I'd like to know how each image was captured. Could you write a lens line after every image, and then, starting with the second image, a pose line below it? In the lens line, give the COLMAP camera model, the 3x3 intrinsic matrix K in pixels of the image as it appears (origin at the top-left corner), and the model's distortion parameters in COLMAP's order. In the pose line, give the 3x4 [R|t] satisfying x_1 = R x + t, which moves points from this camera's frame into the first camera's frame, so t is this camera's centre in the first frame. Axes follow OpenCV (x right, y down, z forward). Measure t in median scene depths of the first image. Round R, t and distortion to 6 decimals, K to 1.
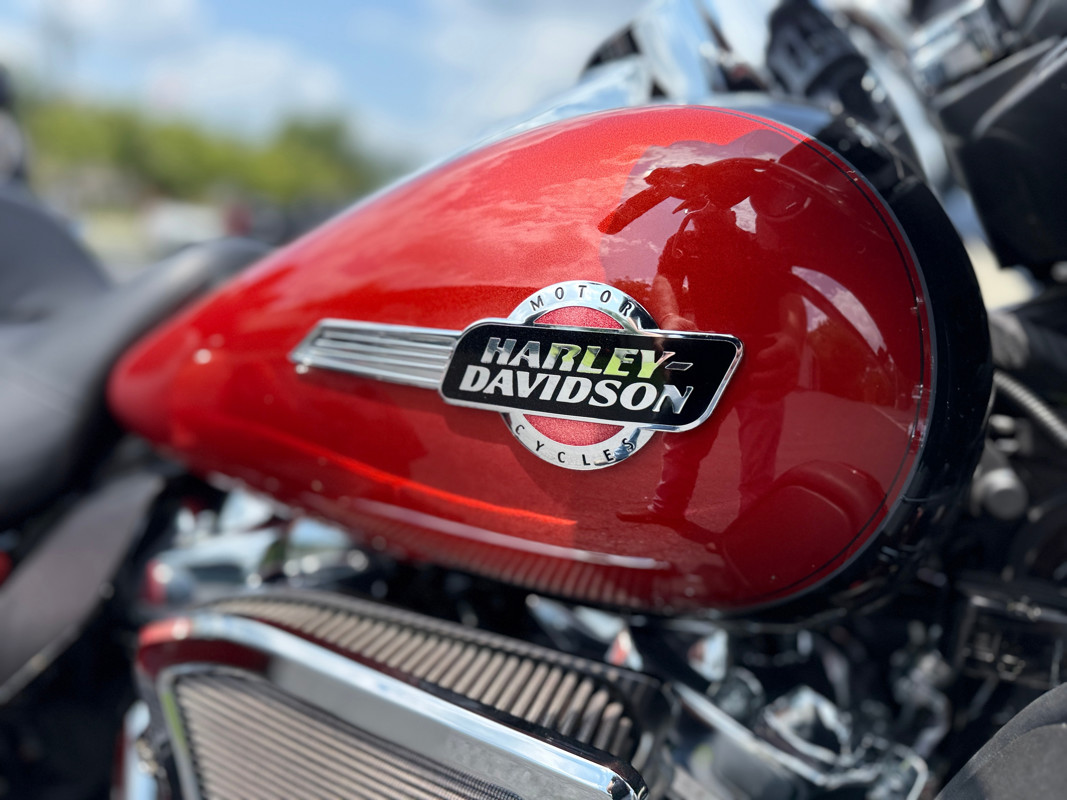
lens RADIAL K [[754.5, 0, 540.0], [0, 754.5, 405.4], [0, 0, 1]] dist [0.056239, -0.064533]
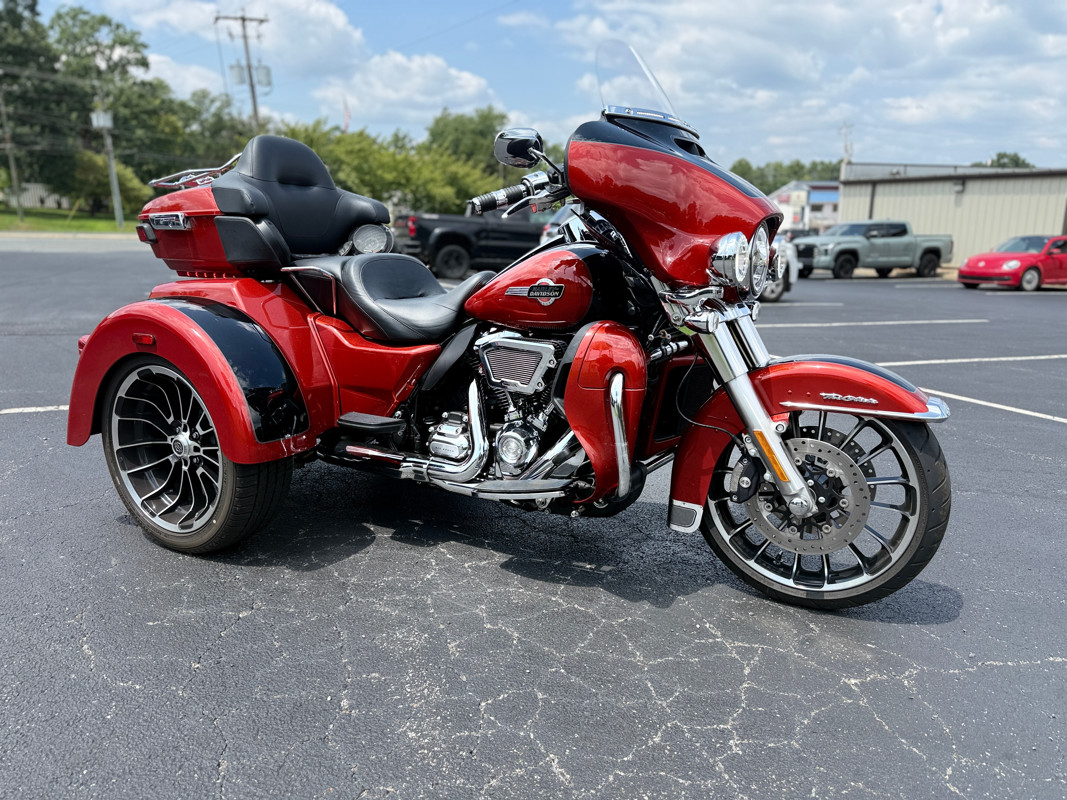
lens RADIAL K [[754.5, 0, 540.0], [0, 754.5, 405.4], [0, 0, 1]] dist [0.056239, -0.064533]
pose [[0.978742, -0.028220, -0.203143, 1.151630], [0.031638, 0.999407, 0.013599, 0.761157], [0.202639, -0.019737, 0.979055, -4.928939]]
